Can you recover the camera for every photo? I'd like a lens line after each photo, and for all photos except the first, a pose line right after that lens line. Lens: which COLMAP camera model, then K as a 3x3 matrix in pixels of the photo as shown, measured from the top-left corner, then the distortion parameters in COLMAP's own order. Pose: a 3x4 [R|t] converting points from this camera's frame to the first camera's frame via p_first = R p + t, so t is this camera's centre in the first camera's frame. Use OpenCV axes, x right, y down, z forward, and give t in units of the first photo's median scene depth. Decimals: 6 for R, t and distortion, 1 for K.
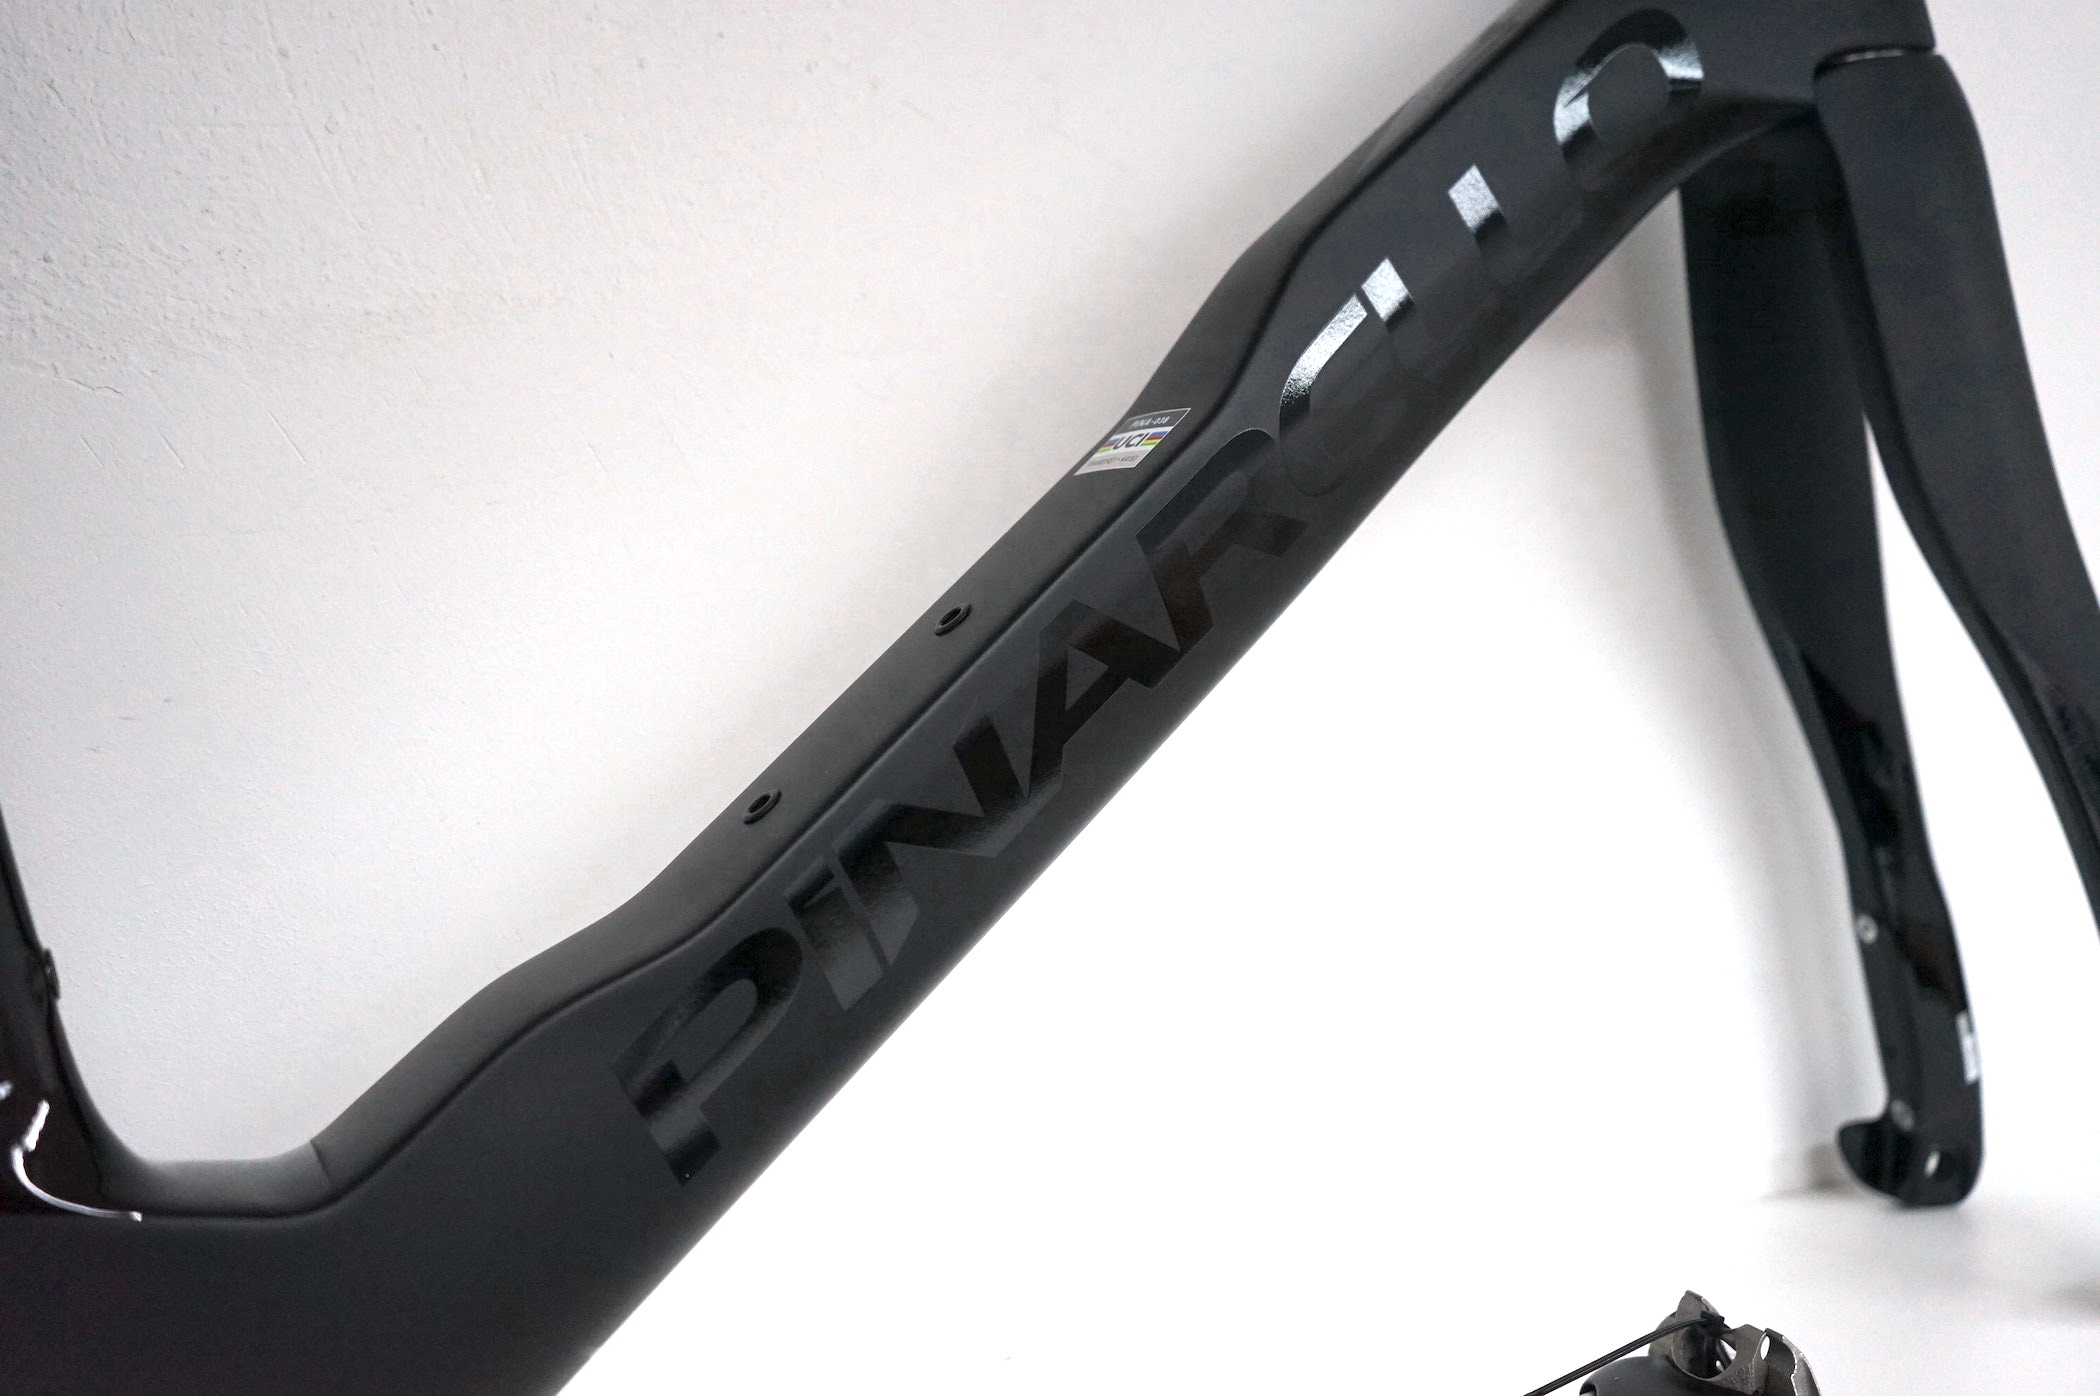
lens RADIAL K [[2040.6, 0, 1043.3], [0, 2040.6, 689.3], [0, 0, 1]] dist [0.003203, 0.000000]
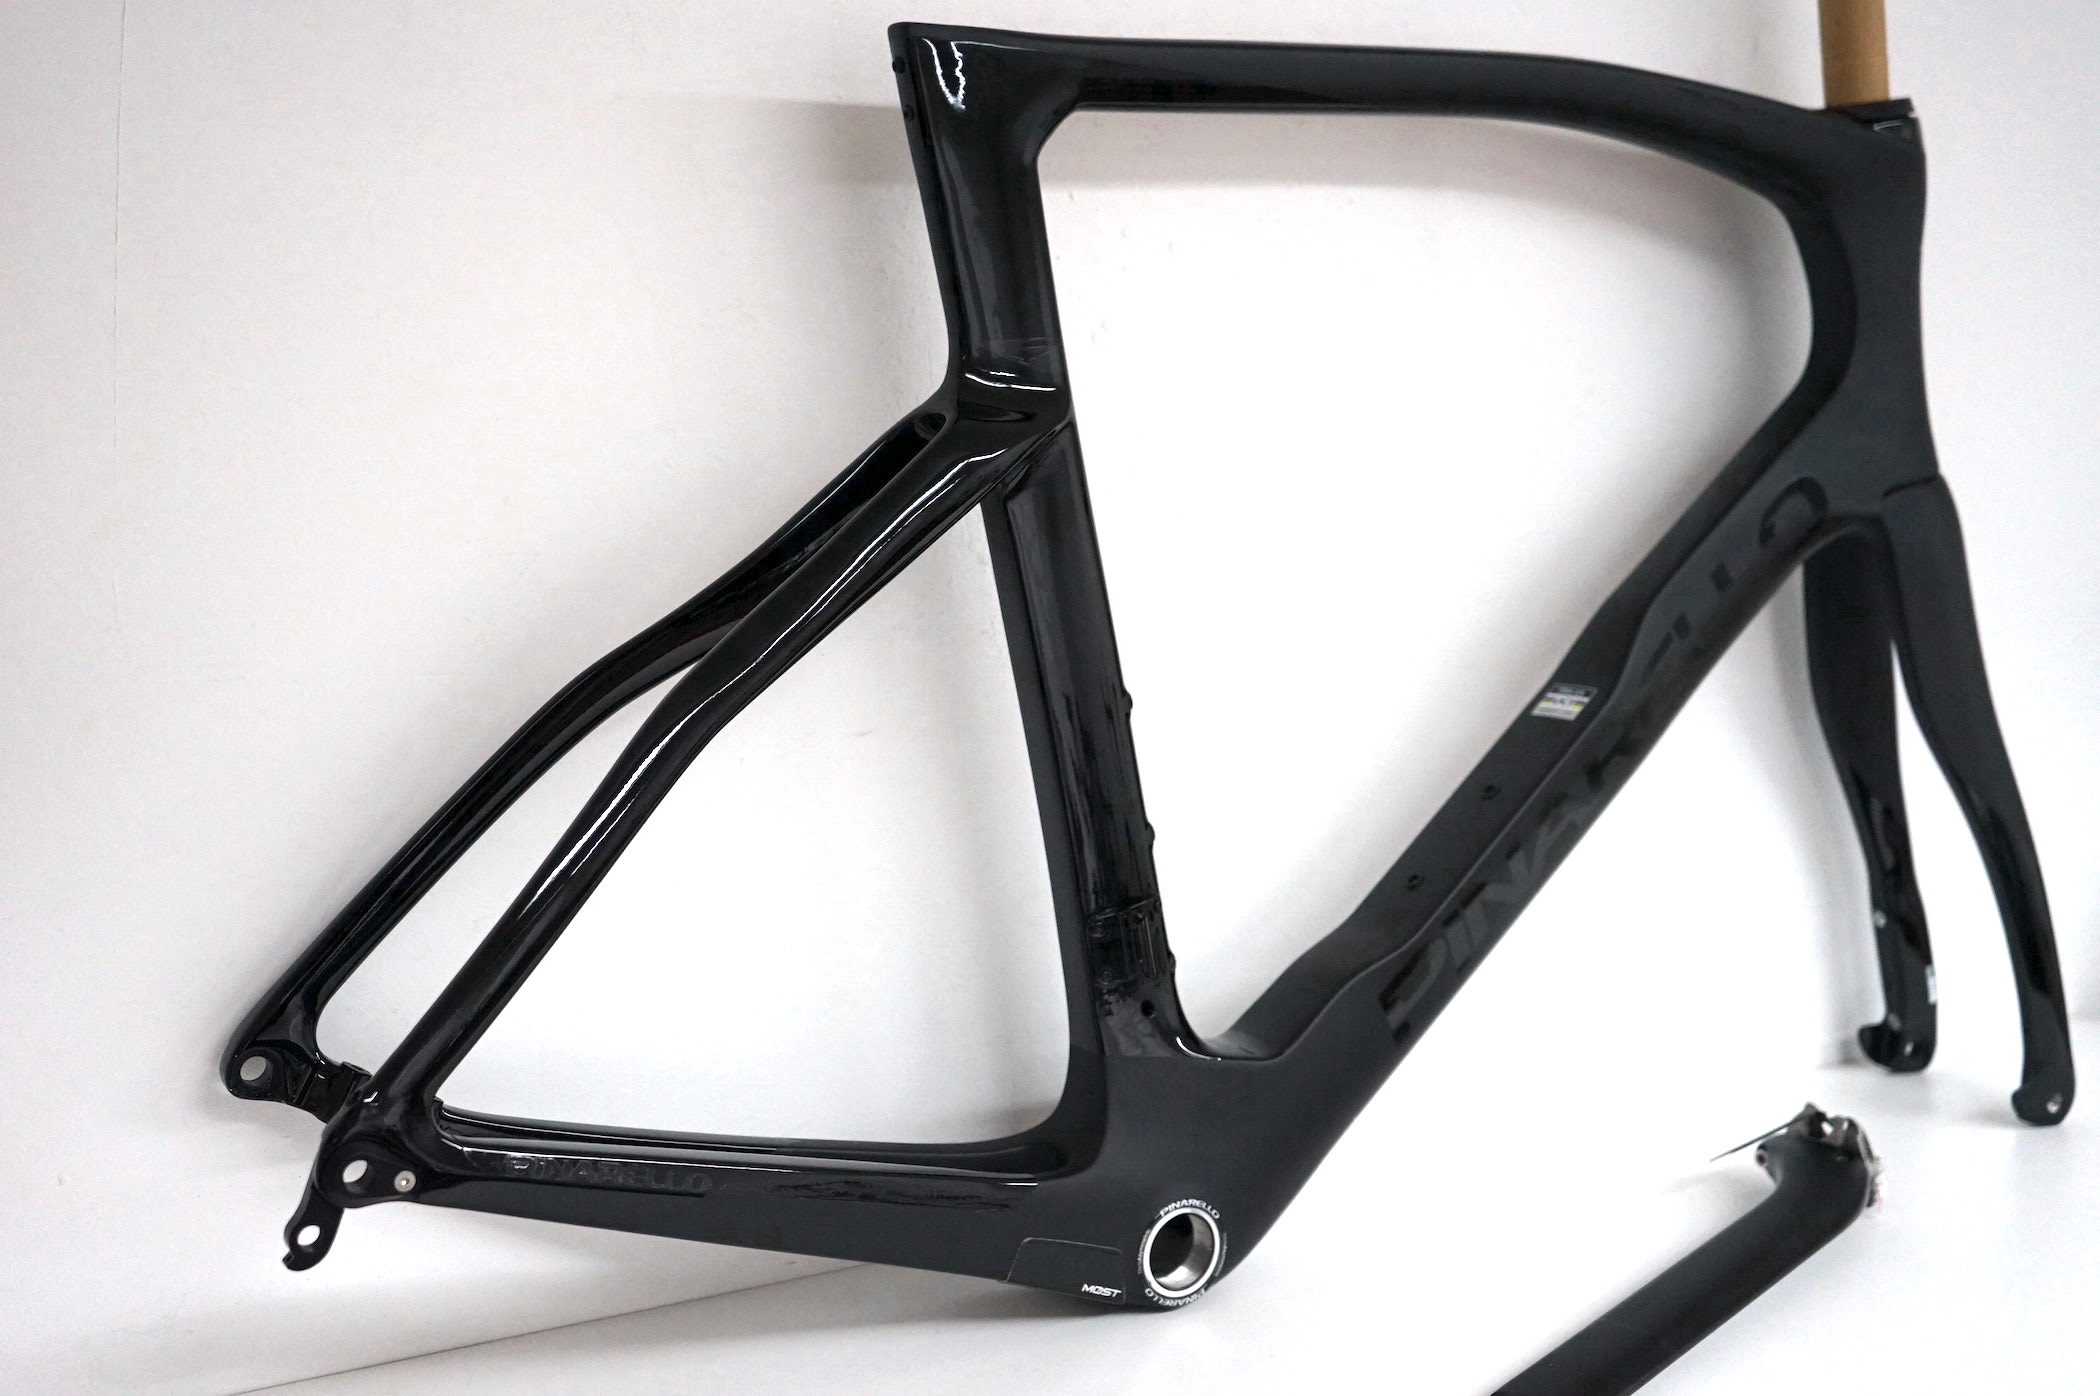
lens RADIAL K [[2289.6, 0, 1051.1], [0, 2289.6, 705.5], [0, 0, 1]] dist [0.013512, 0.000000]
pose [[0.997213, 0.011855, 0.073662, -0.671954], [-0.016786, 0.997633, 0.066688, -0.272499], [-0.072697, -0.067739, 0.995051, -1.334283]]
